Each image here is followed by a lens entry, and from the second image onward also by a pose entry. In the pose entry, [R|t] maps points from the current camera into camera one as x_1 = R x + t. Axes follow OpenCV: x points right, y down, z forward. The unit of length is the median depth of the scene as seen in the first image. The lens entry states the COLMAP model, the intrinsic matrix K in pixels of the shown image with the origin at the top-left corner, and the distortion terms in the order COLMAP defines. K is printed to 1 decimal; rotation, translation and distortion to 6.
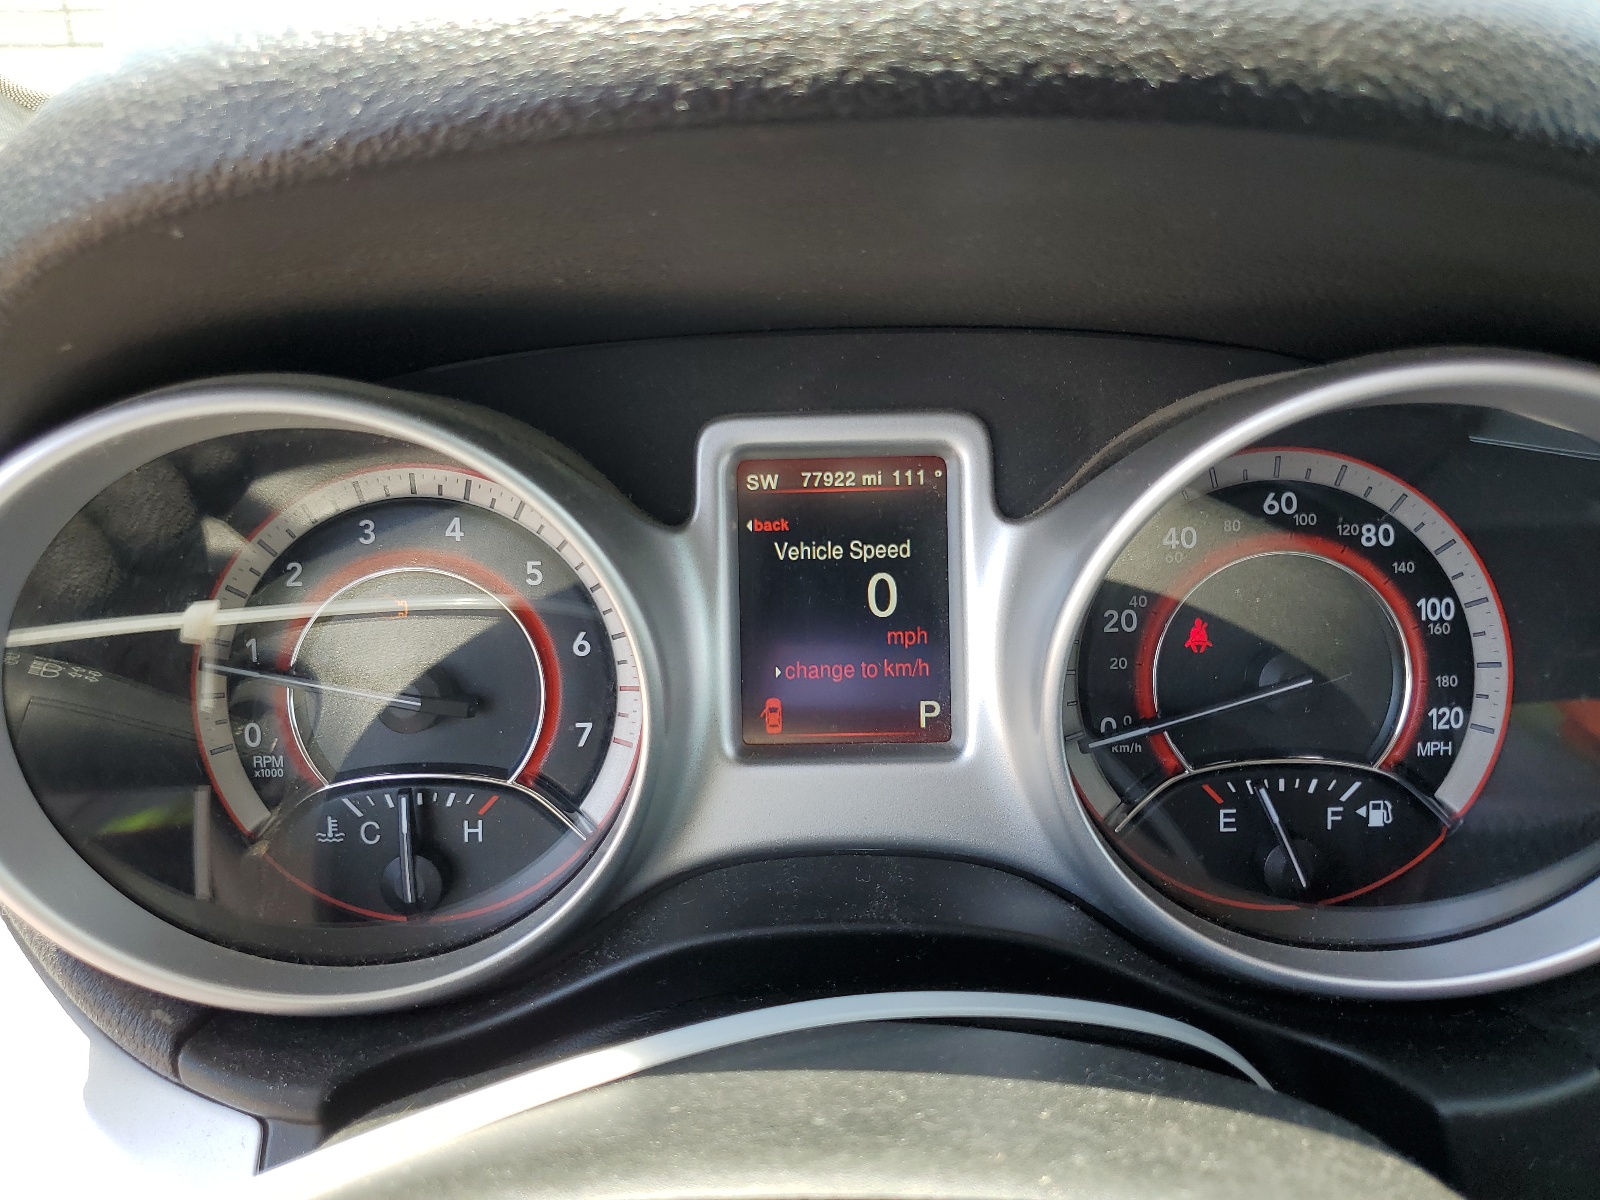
lens RADIAL K [[1205.5, 0, 802.4], [0, 1205.5, 601.1], [0, 0, 1]] dist [-0.004329, -0.001573]
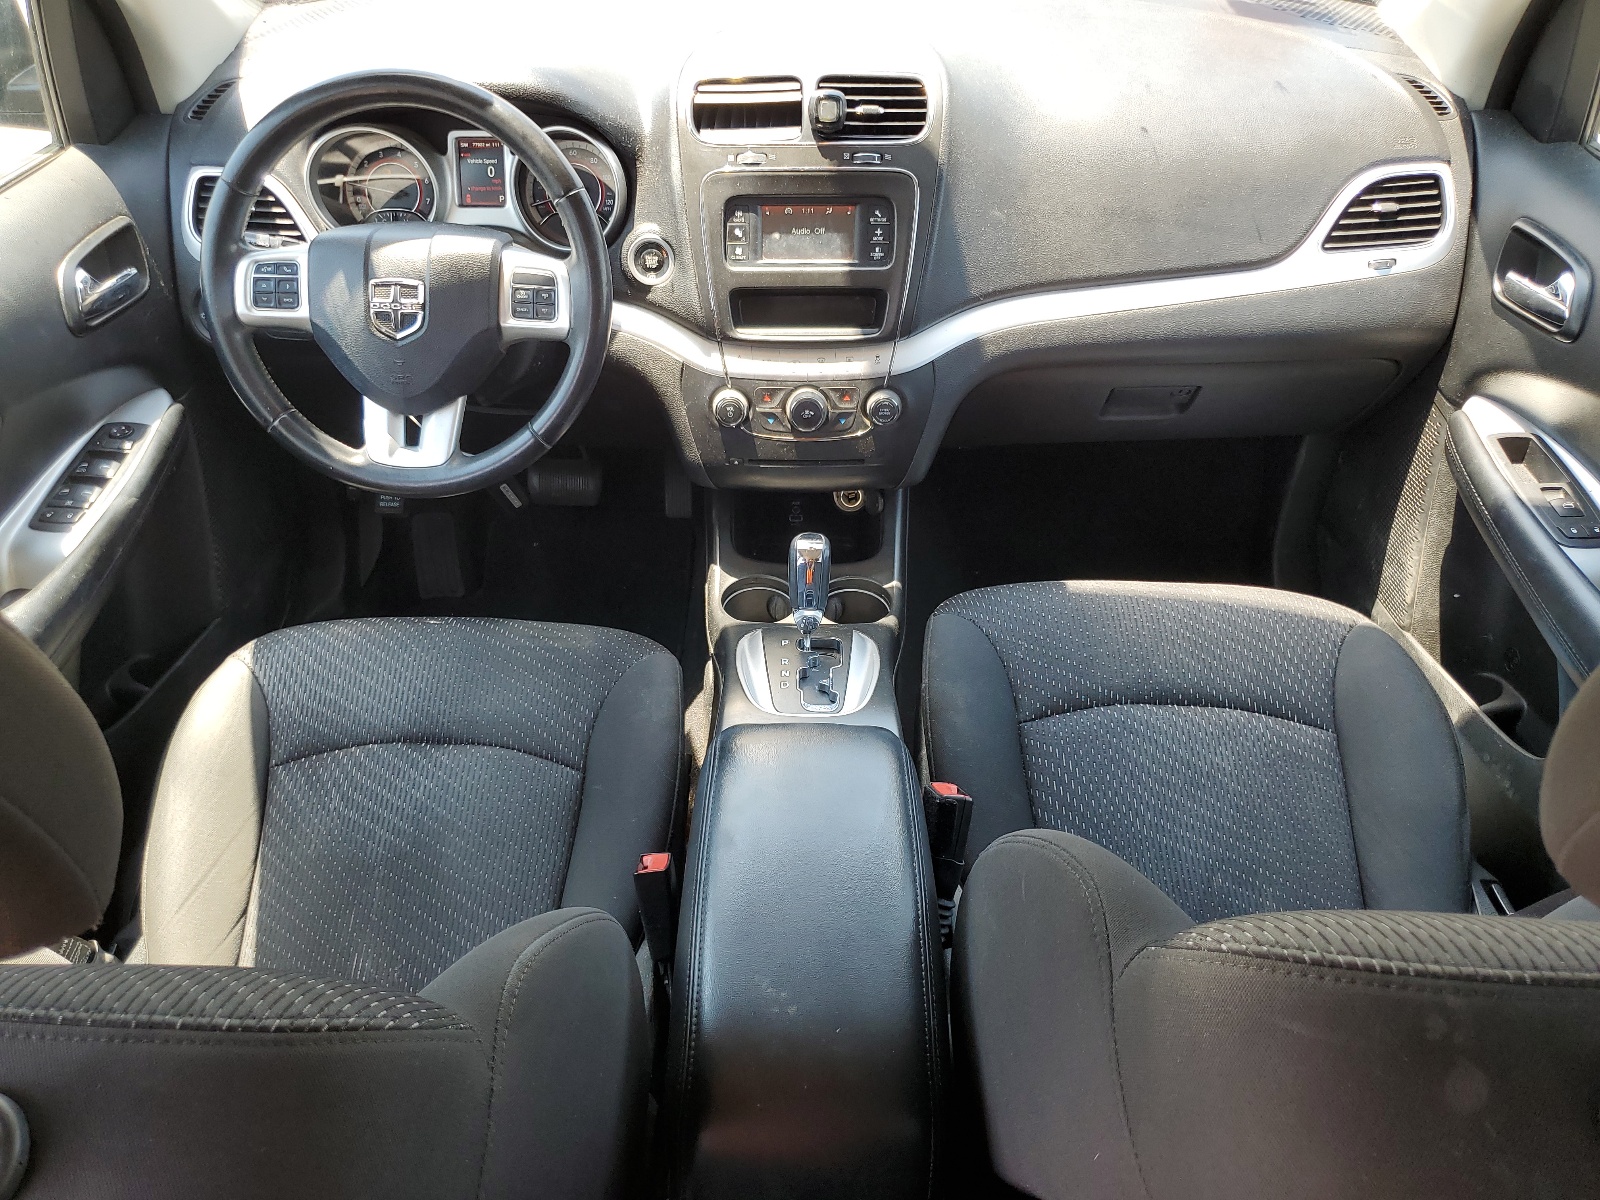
lens RADIAL K [[1205.5, 0, 796.4], [0, 1205.5, 600.9], [0, 0, 1]] dist [-0.004329, -0.001573]
pose [[0.997778, 0.041468, -0.052143, 1.545001], [-0.026140, 0.963587, 0.266113, 0.322194], [0.061280, -0.264159, 0.962530, -3.806378]]
